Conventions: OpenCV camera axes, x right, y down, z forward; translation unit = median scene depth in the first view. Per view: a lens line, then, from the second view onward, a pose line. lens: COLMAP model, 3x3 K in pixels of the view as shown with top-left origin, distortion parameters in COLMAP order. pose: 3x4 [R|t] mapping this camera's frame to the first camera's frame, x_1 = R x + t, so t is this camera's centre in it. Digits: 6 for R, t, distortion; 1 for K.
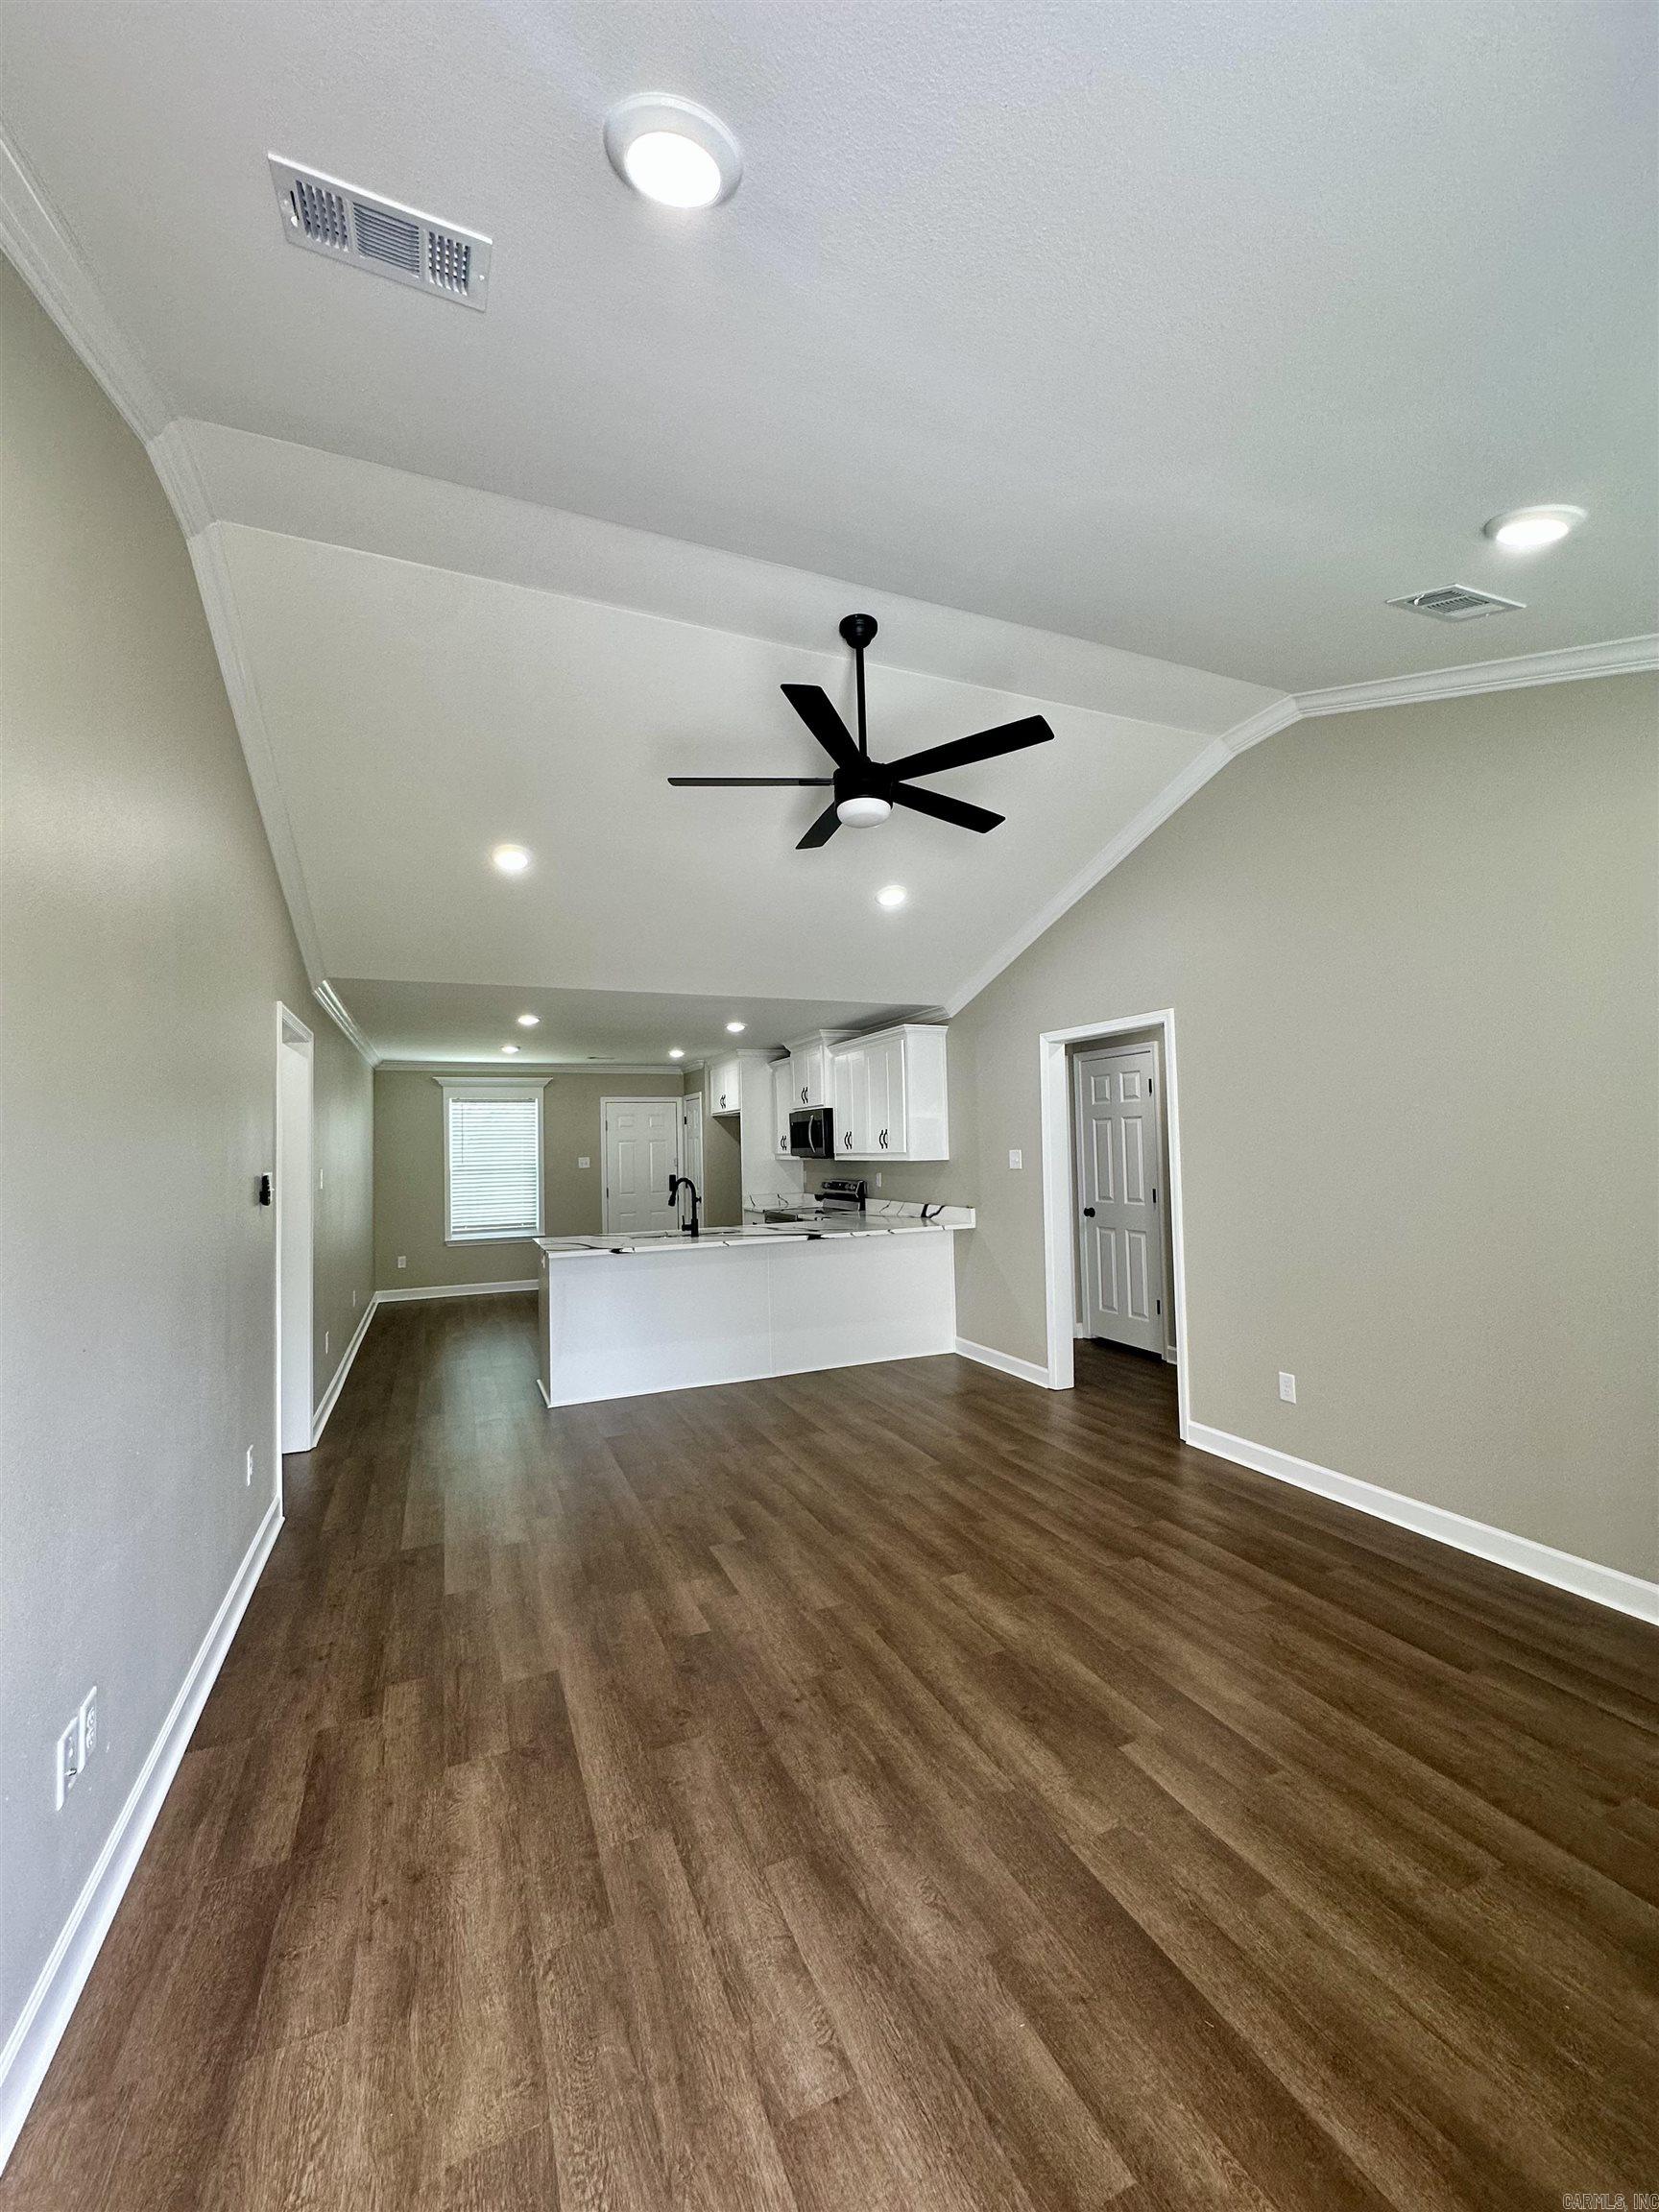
lens RADIAL K [[881.3, 0, 829.5], [0, 881.3, 1106.0], [0, 0, 1]] dist [-0.001163, -0.000038]
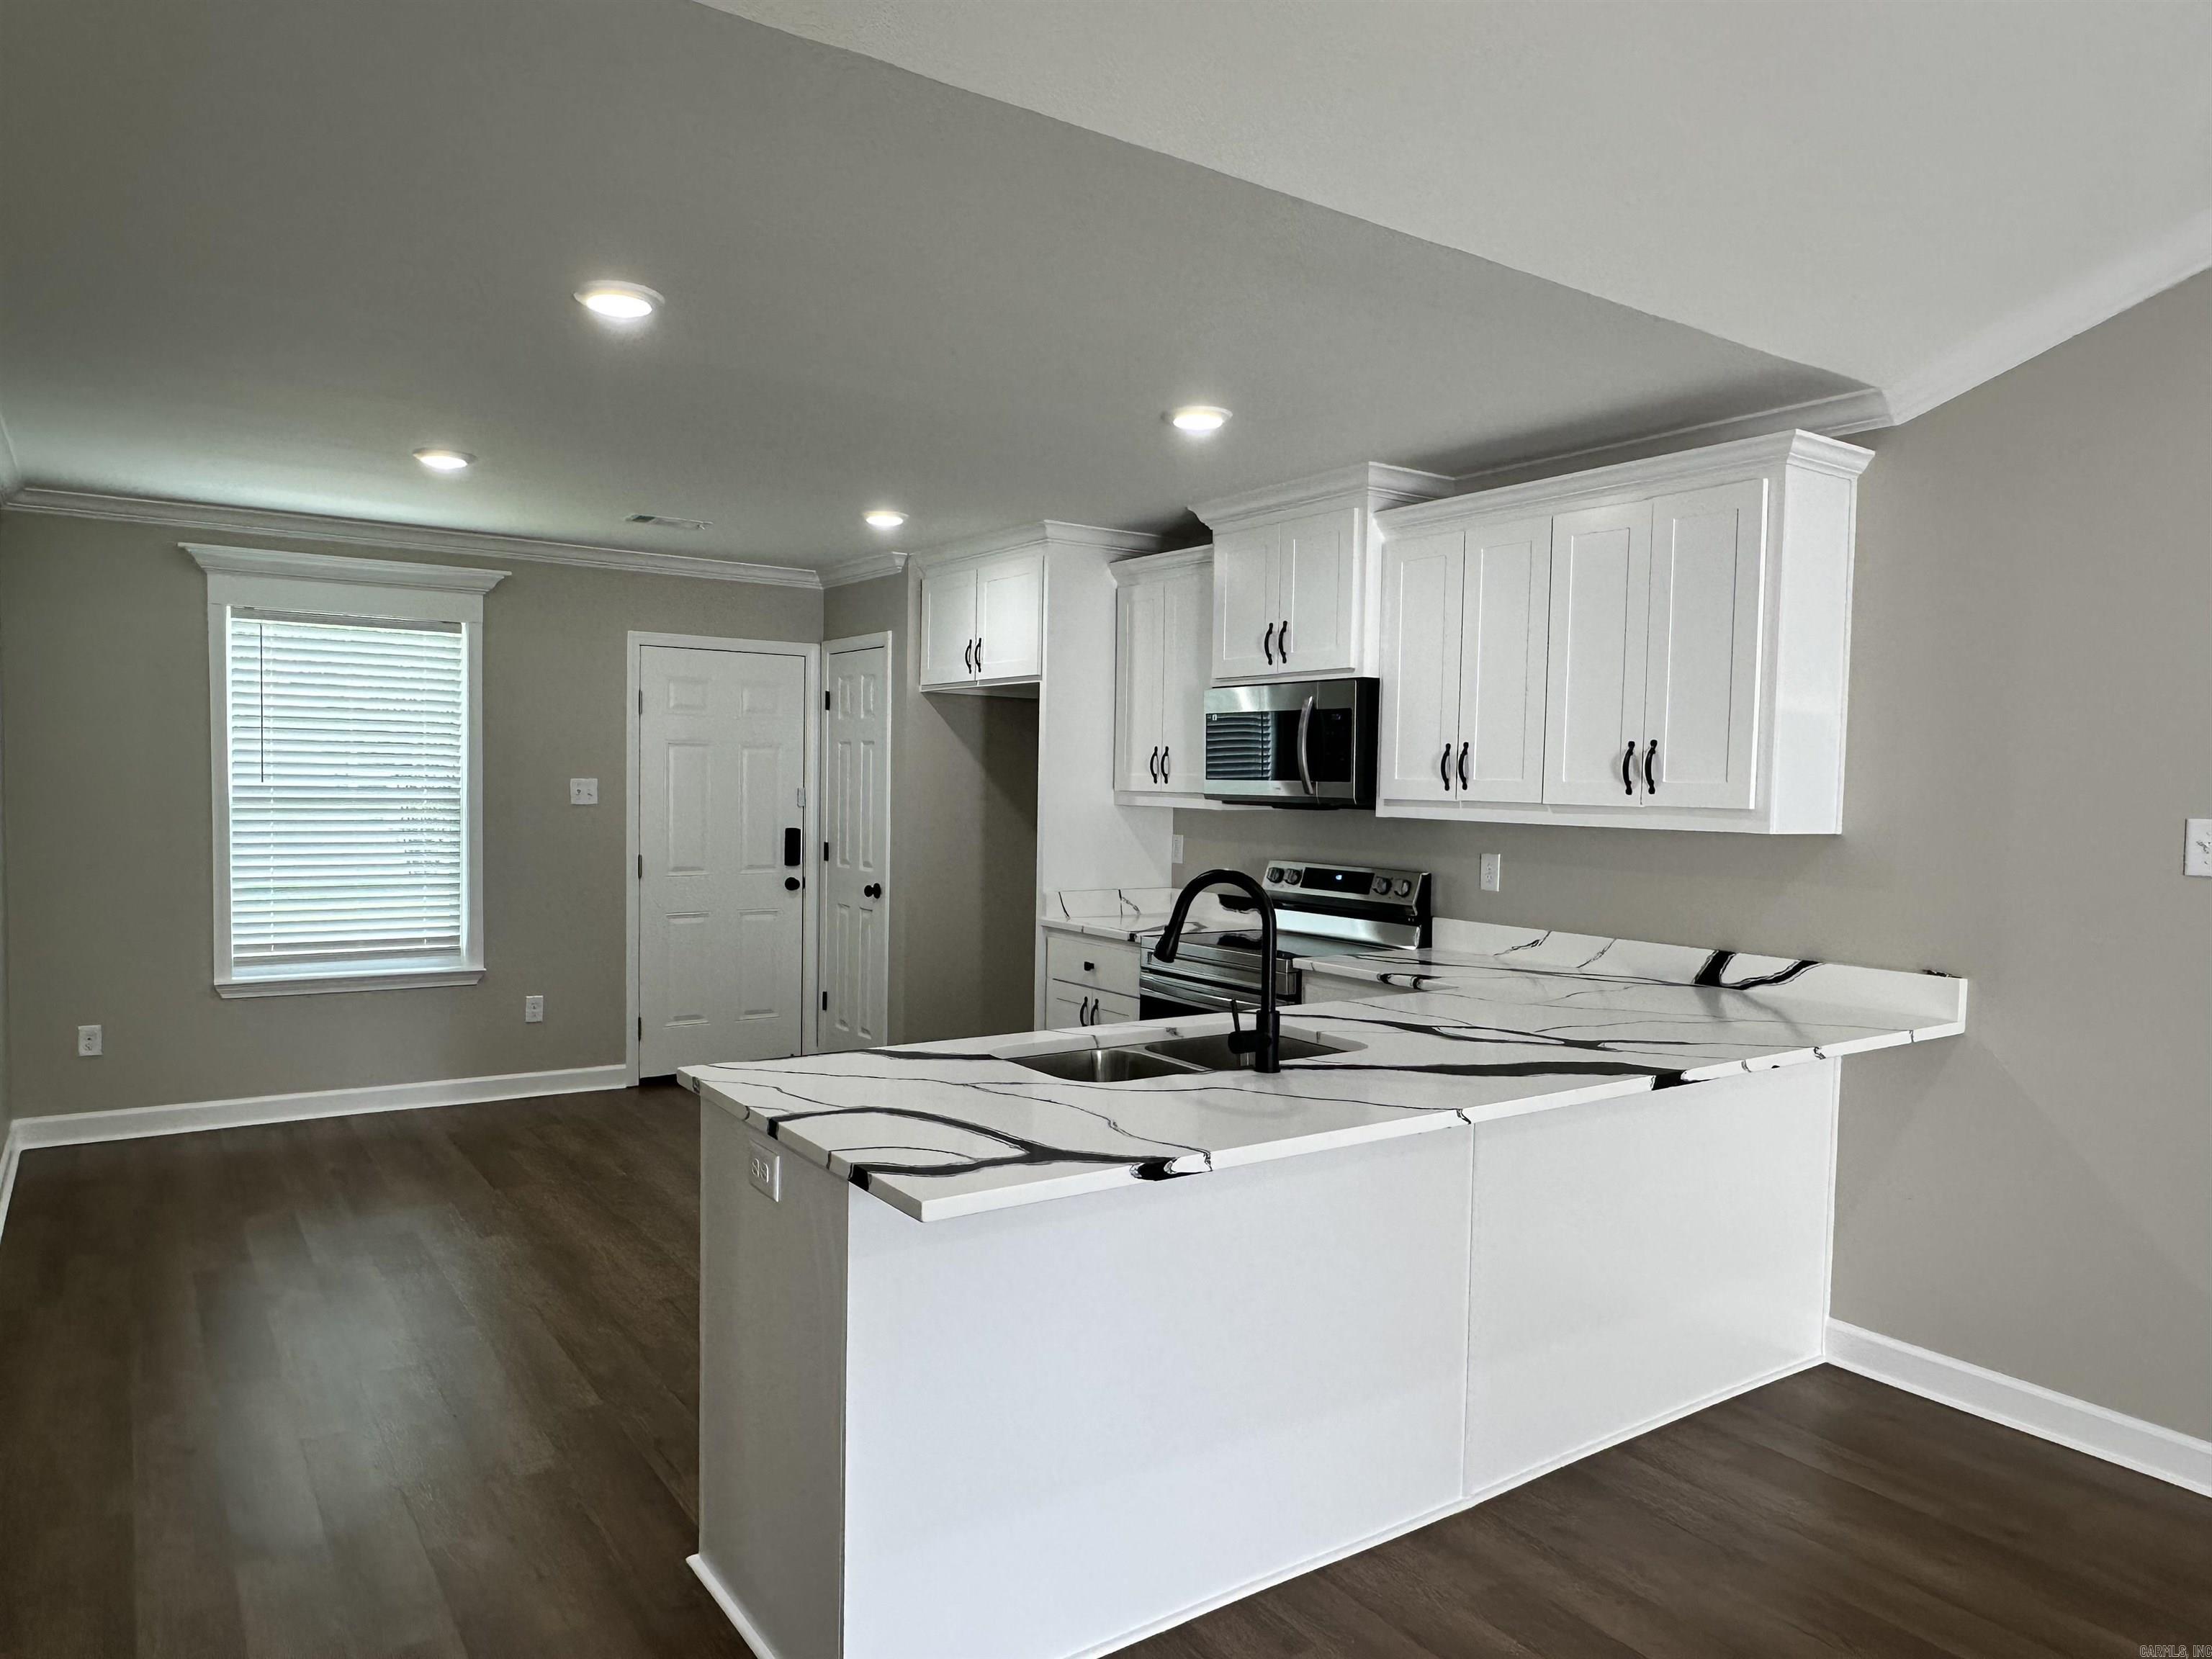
lens RADIAL K [[1429.4, 0, 1101.9], [0, 1429.4, 840.3], [0, 0, 1]] dist [-0.001862, -0.004361]
pose [[0.980373, 0.034364, 0.194135, -0.250190], [-0.051516, 0.995132, 0.084009, 0.028377], [-0.190303, -0.092361, 0.977371, 0.454337]]
